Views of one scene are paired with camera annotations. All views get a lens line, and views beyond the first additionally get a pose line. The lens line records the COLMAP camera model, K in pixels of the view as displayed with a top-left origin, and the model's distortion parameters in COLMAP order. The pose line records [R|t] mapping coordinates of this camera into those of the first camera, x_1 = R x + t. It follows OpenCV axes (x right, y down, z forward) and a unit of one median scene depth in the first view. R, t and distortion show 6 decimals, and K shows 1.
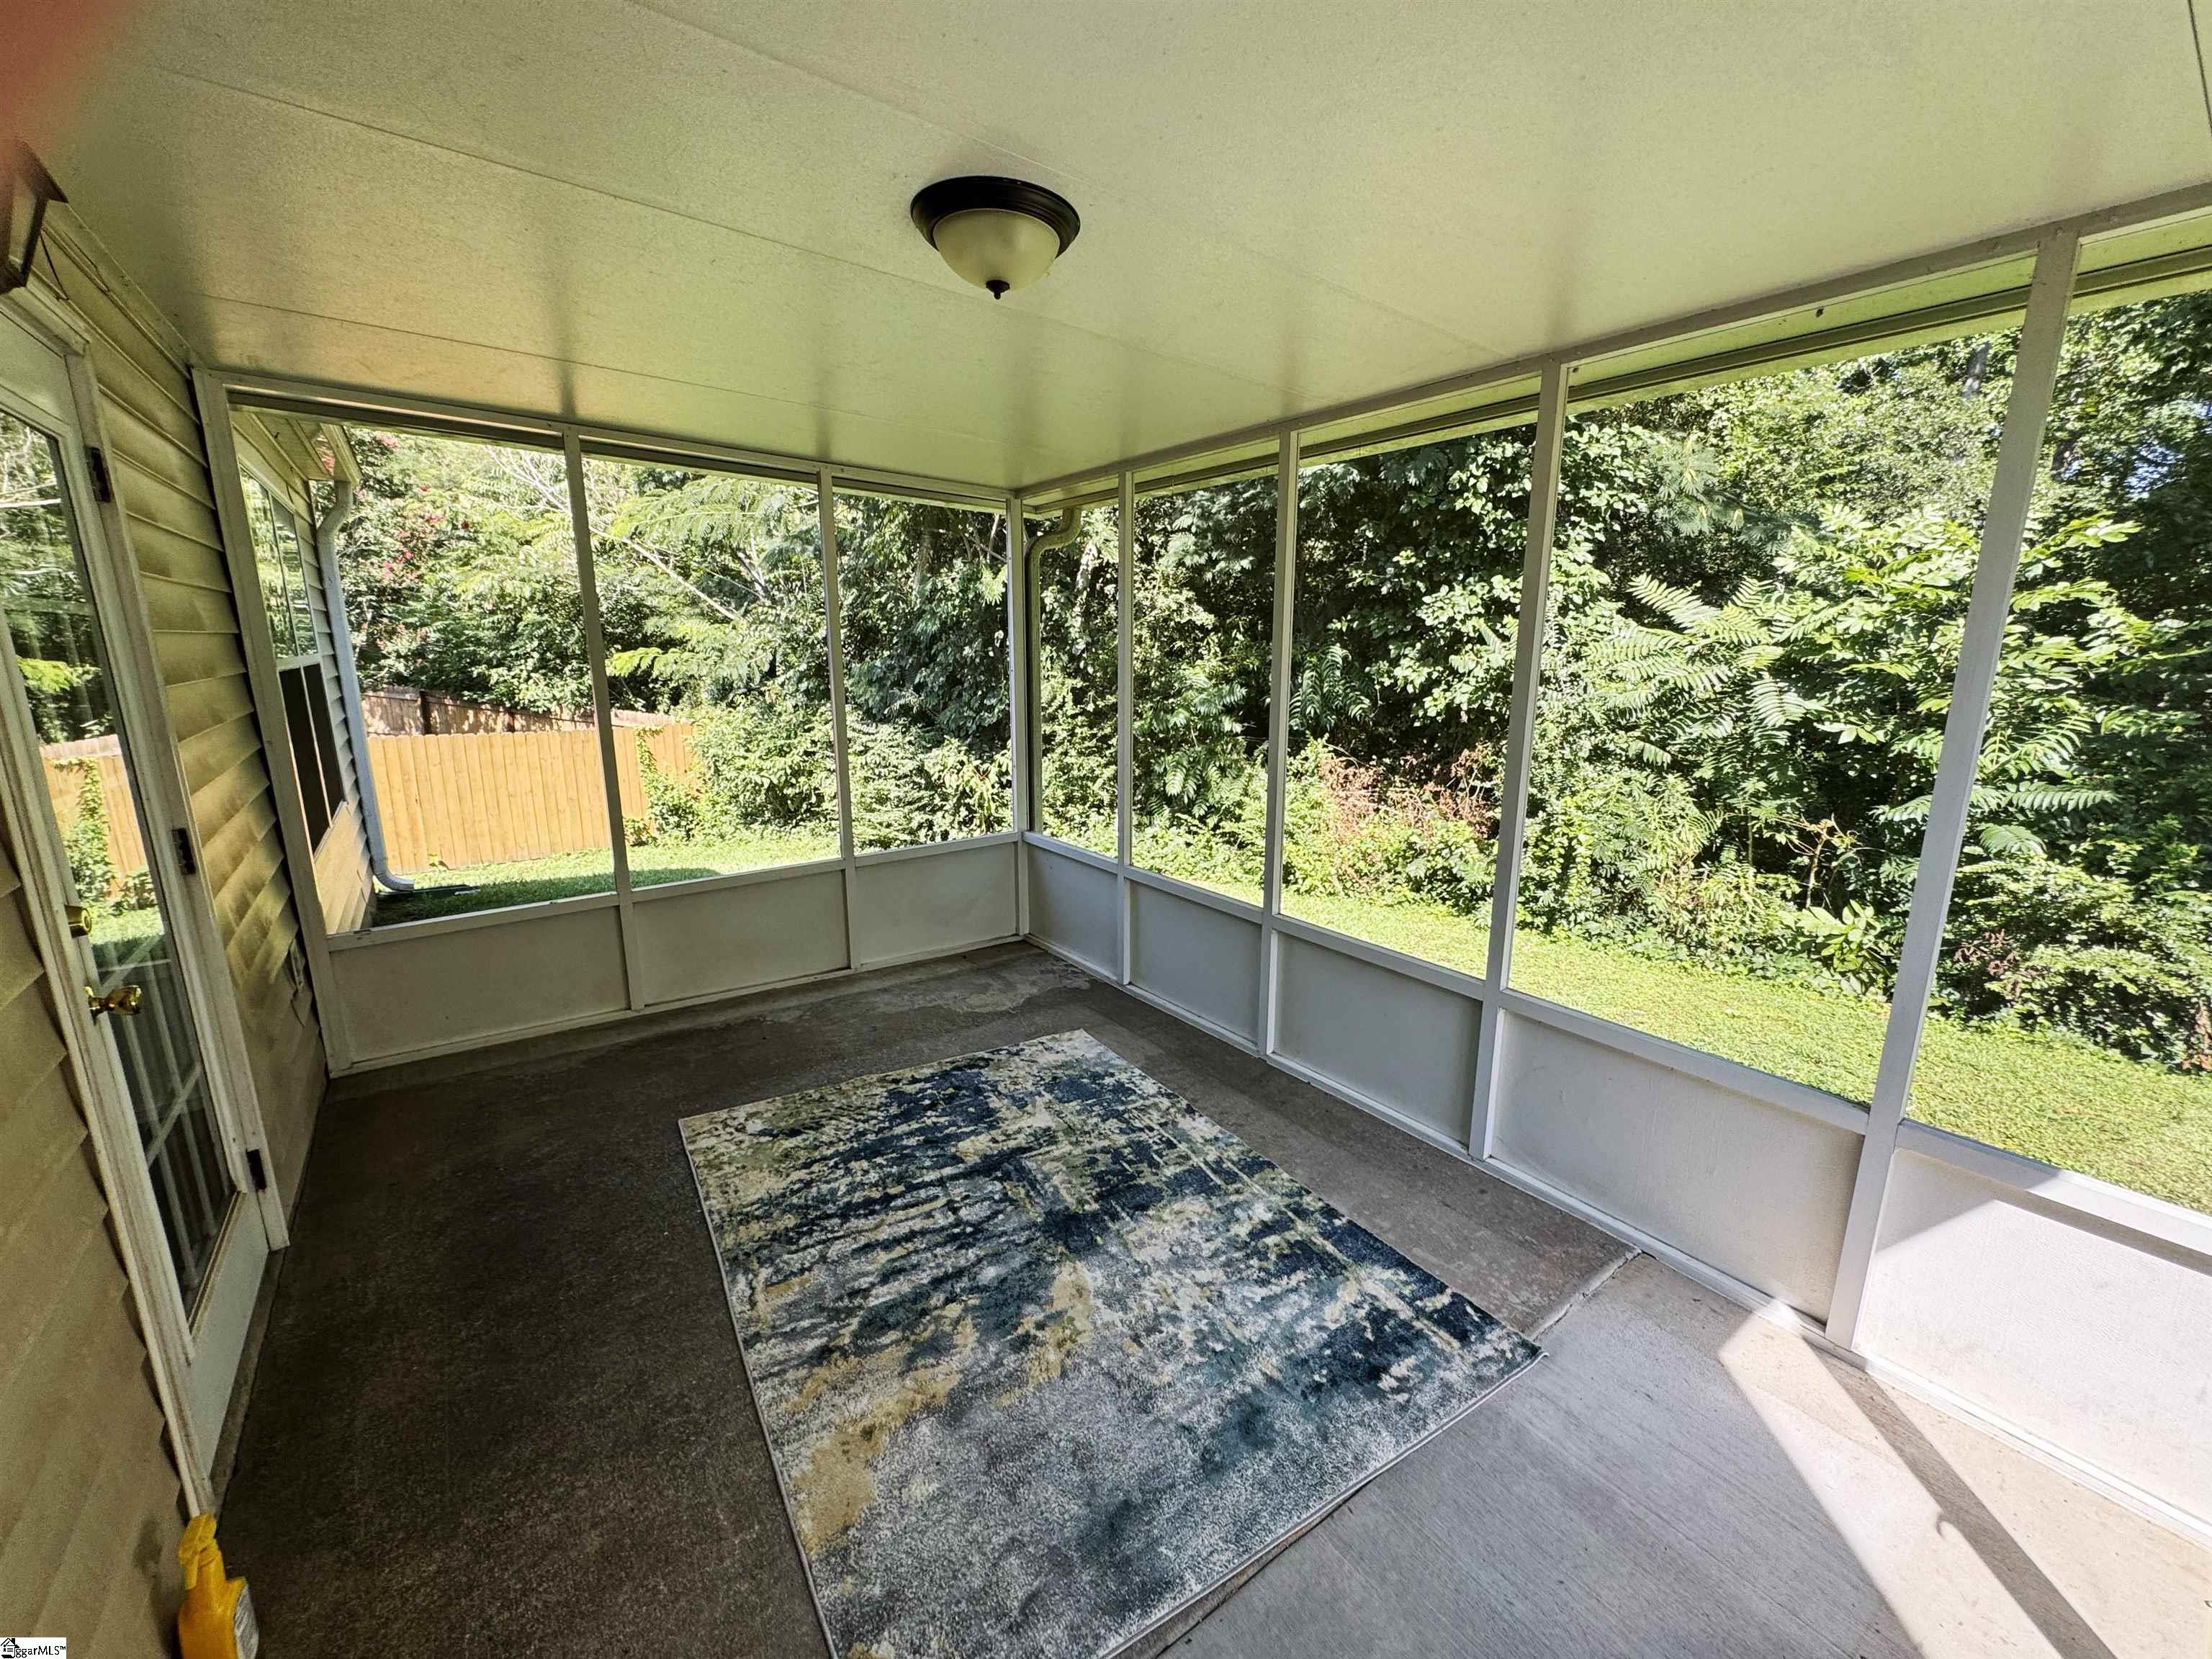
lens RADIAL K [[881.4, 0, 1104.6], [0, 881.4, 830.9], [0, 0, 1]] dist [-0.002673, 0.000673]
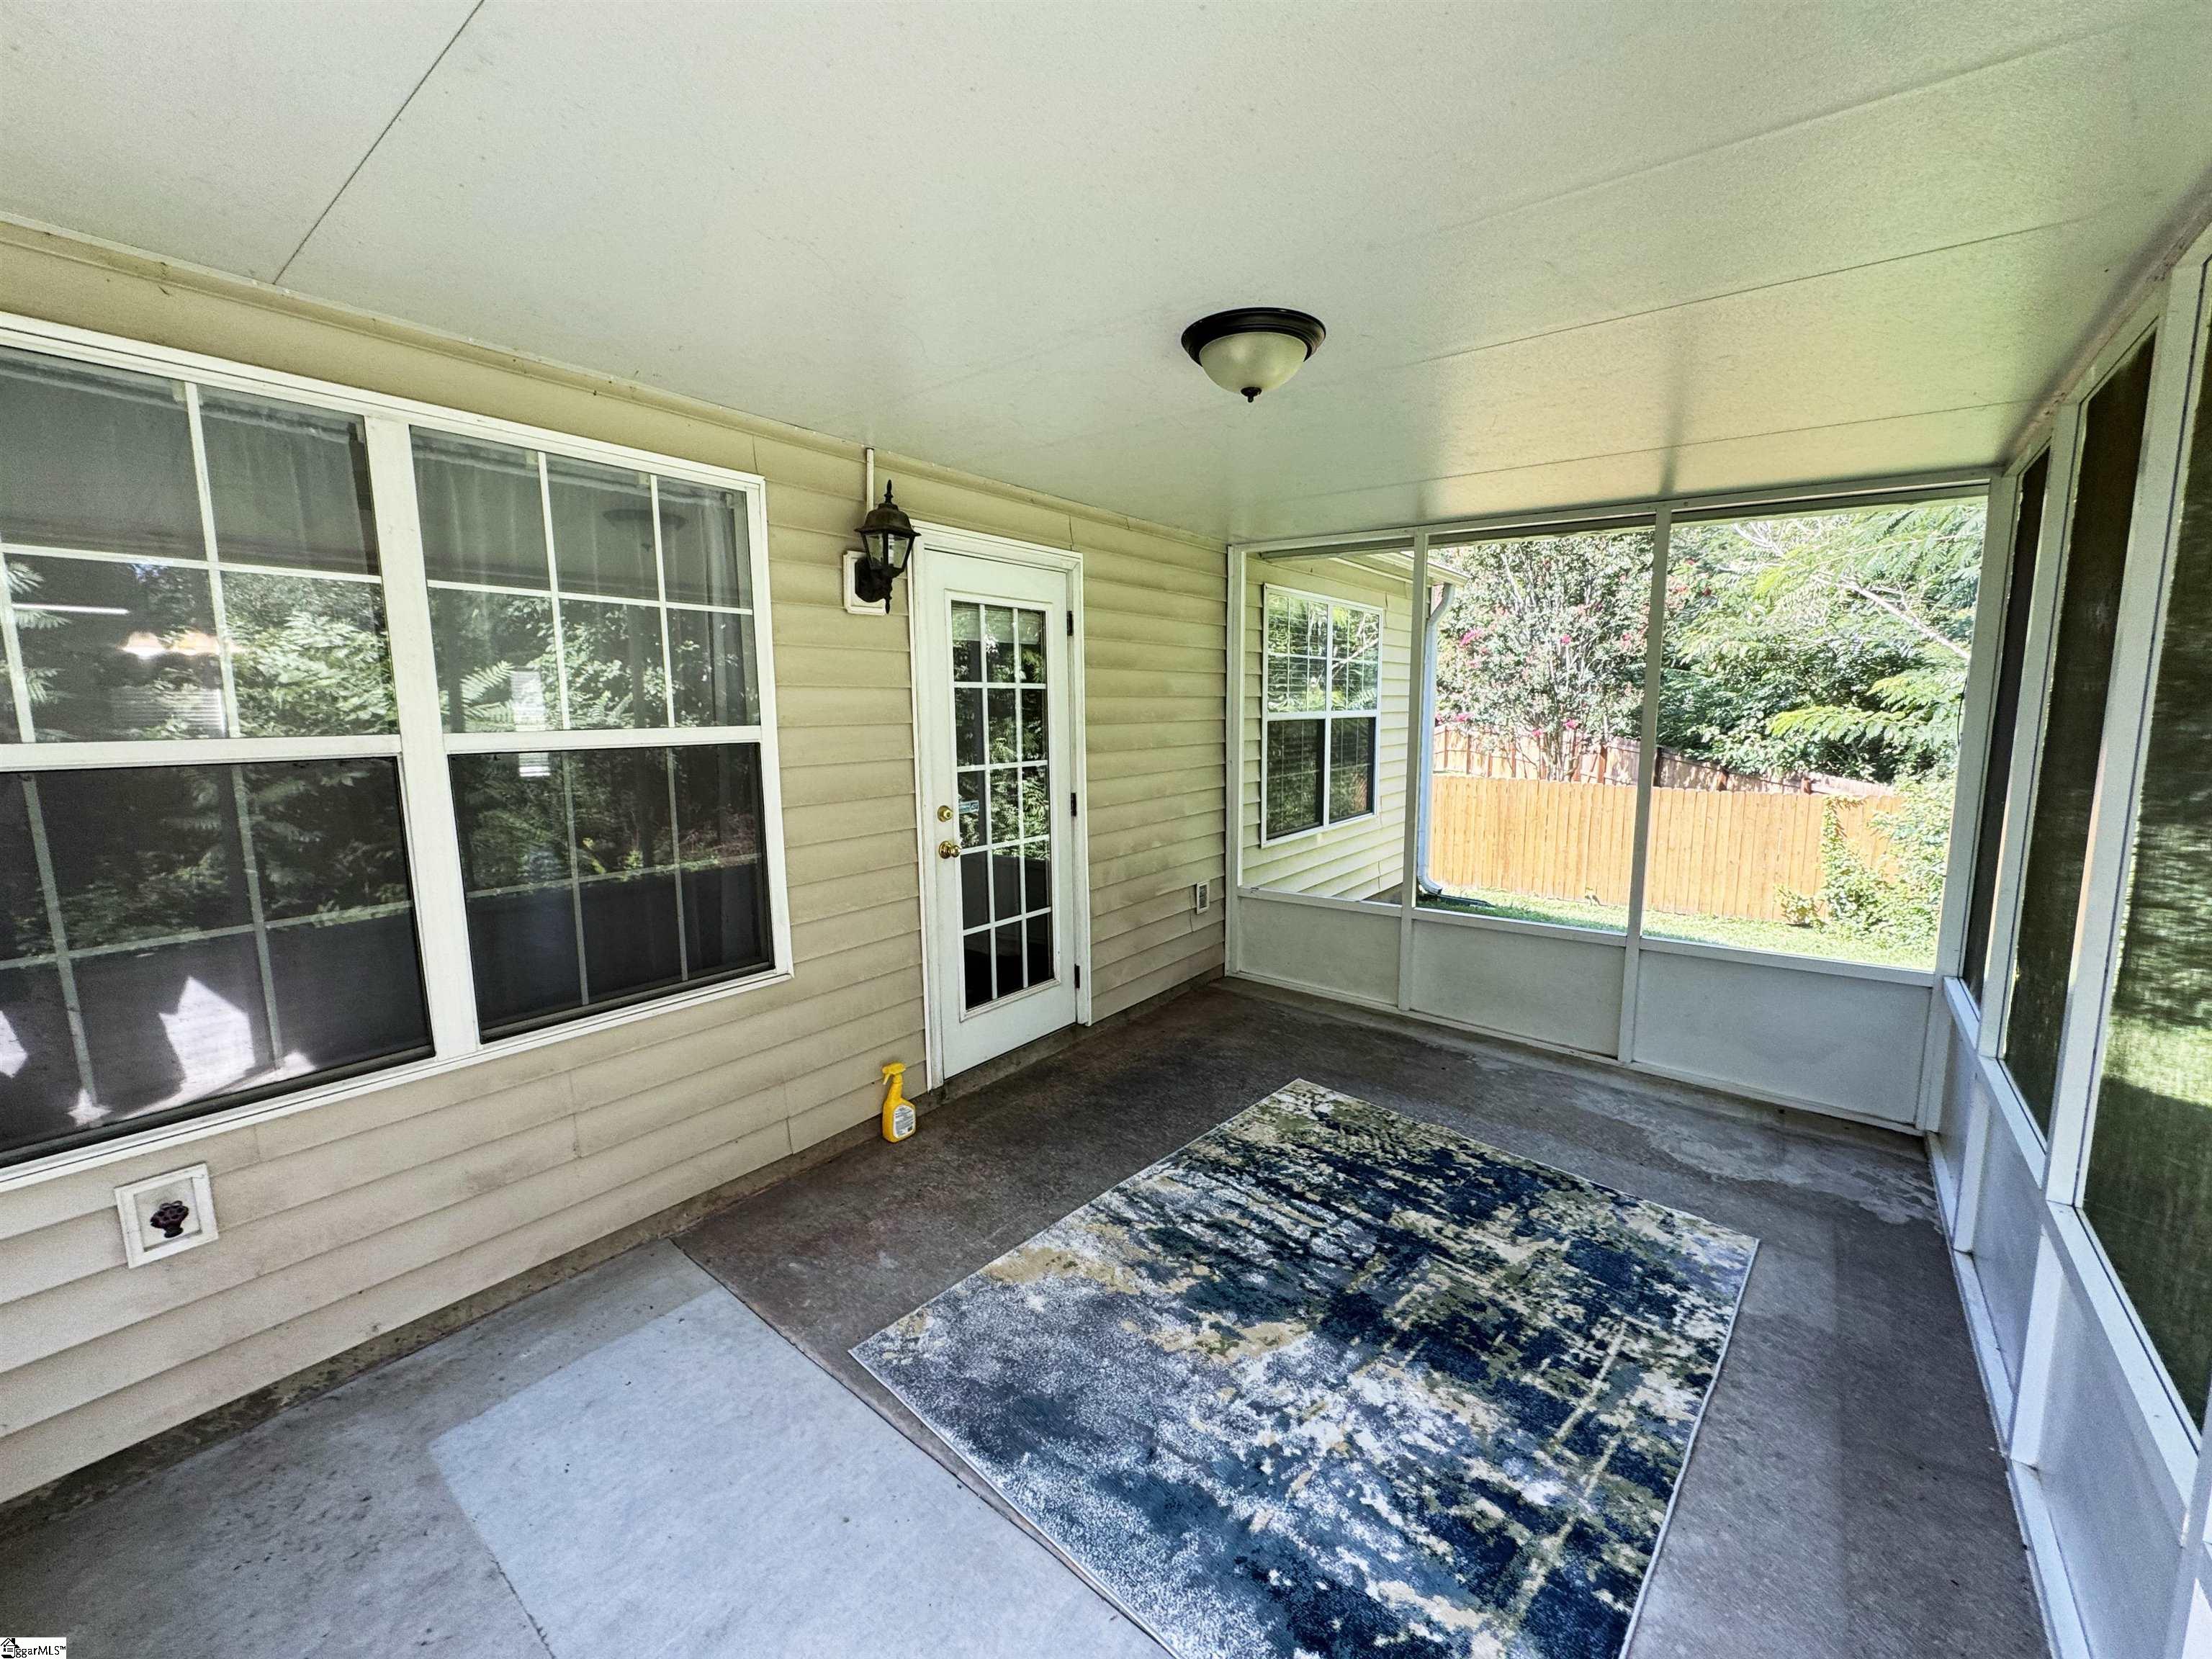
lens RADIAL K [[881.4, 0, 1104.6], [0, 881.4, 830.9], [0, 0, 1]] dist [-0.002673, 0.000673]
pose [[0.262244, 0.128349, -0.956428, 0.561208], [-0.193013, 0.978065, 0.078330, -0.055137], [0.945502, 0.164062, 0.281264, 0.319359]]
